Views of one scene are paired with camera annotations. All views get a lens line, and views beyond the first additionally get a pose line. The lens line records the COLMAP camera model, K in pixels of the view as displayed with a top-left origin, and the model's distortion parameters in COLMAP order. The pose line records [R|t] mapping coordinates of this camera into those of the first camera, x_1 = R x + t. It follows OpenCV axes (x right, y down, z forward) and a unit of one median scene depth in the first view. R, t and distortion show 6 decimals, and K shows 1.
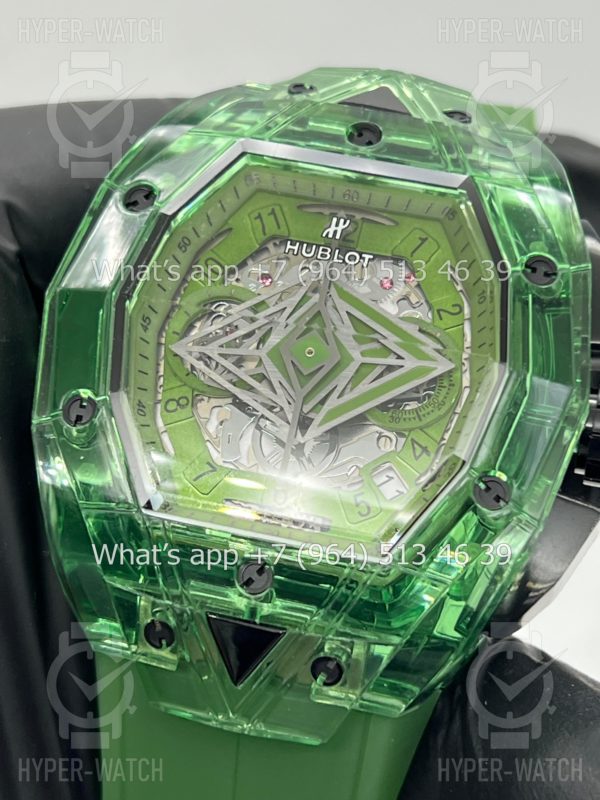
lens RADIAL K [[1752.0, 0, 300.0], [0, 1752.0, 400.0], [0, 0, 1]] dist [0.088600, 0.144662]
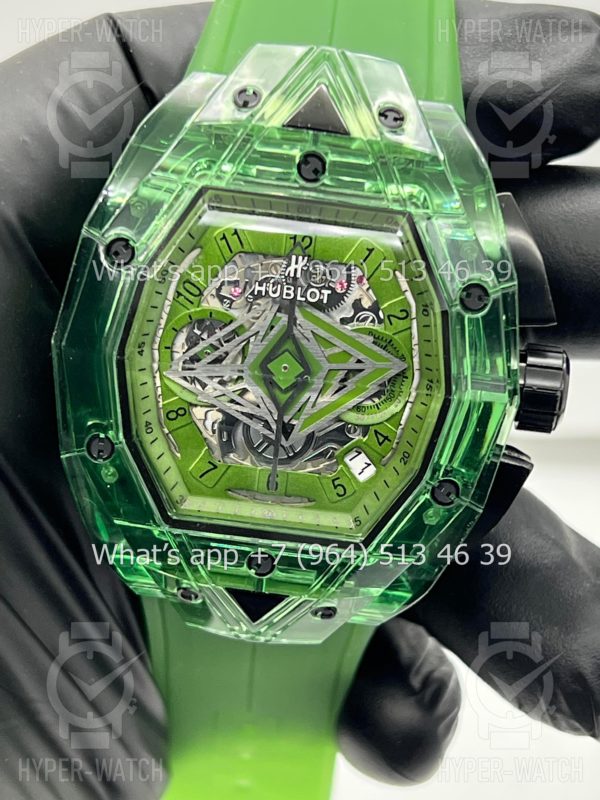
lens RADIAL K [[1752.0, 0, 300.0], [0, 1752.0, 400.0], [0, 0, 1]] dist [0.088600, 0.144662]
pose [[0.993039, -0.114343, 0.028287, -0.019499], [0.086836, 0.872919, 0.480075, -0.574925], [-0.079585, -0.474277, 0.876771, -0.048331]]
